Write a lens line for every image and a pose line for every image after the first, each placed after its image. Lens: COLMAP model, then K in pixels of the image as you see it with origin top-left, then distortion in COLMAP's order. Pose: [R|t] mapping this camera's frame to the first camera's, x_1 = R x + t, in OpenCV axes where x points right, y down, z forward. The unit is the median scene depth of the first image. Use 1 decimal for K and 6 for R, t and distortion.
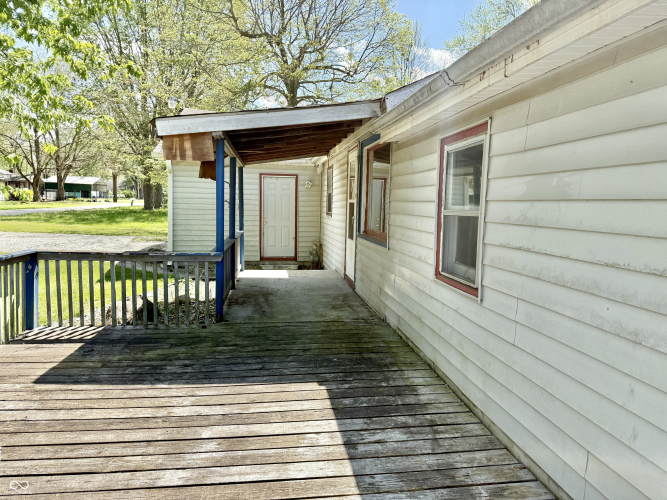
lens RADIAL K [[465.4, 0, 337.5], [0, 465.4, 251.1], [0, 0, 1]] dist [0.102546, -0.155765]
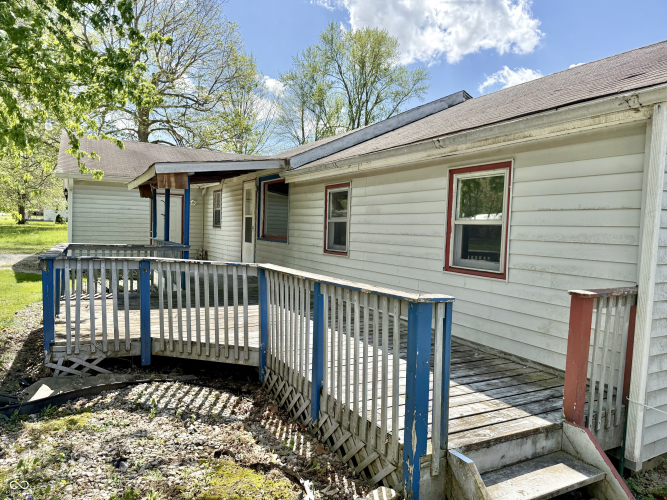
lens RADIAL K [[465.4, 0, 337.5], [0, 465.4, 251.1], [0, 0, 1]] dist [0.102546, -0.155765]
pose [[0.936821, -0.009614, 0.349676, -0.544076], [0.024484, 0.998973, -0.038130, 0.157588], [-0.348950, 0.044283, 0.936094, -1.128792]]
